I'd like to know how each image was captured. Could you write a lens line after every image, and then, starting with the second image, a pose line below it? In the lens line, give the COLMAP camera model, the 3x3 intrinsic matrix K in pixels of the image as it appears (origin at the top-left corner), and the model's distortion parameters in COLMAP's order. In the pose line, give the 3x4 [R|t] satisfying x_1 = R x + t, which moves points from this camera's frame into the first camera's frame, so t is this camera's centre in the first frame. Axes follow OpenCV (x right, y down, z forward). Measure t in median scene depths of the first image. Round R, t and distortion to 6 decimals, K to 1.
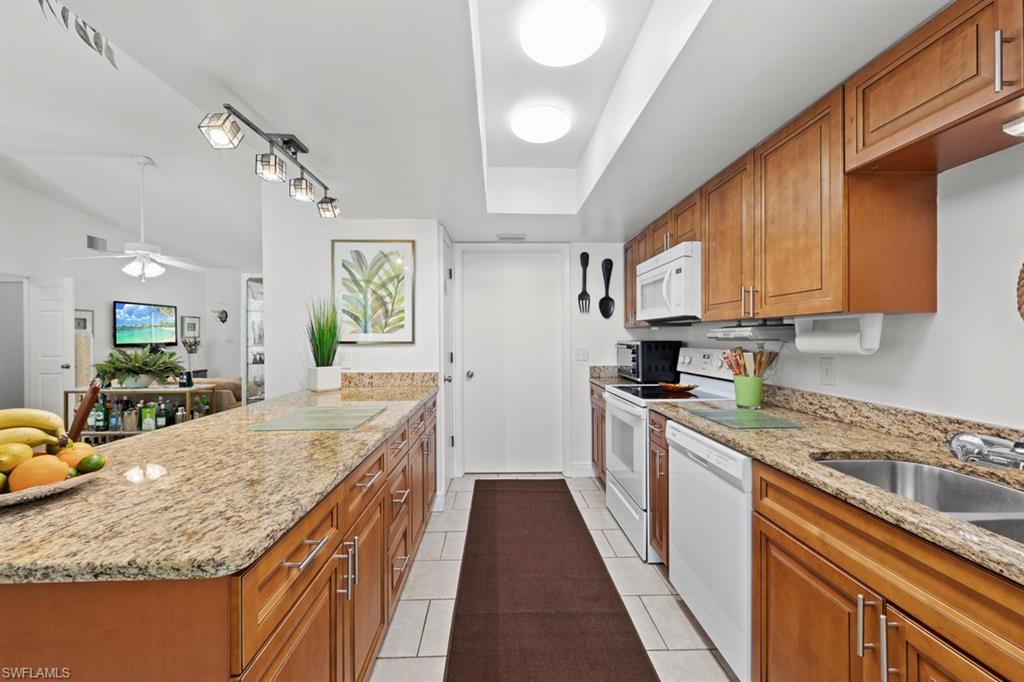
lens RADIAL K [[405.5, 0, 509.9], [0, 405.5, 329.1], [0, 0, 1]] dist [0.009216, -0.002483]
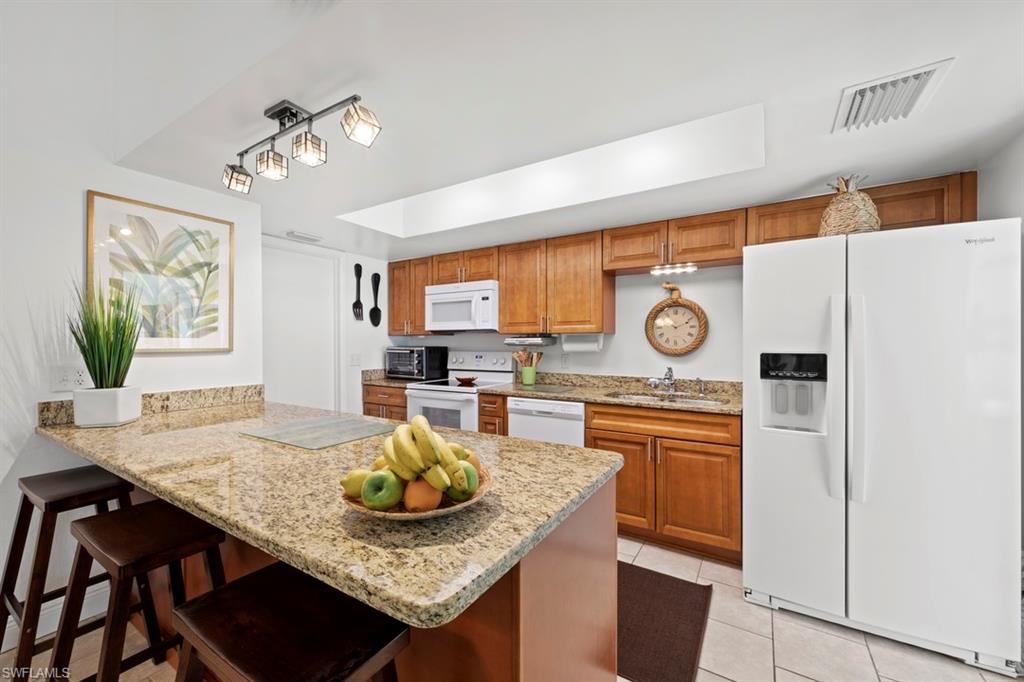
lens RADIAL K [[405.5, 0, 511.4], [0, 405.5, 343.9], [0, 0, 1]] dist [0.009216, -0.002483]
pose [[0.550327, 0.002217, 0.834946, -0.606326], [-0.017967, 0.999796, 0.009188, 0.004129], [-0.834756, -0.020057, 0.550255, 0.089975]]
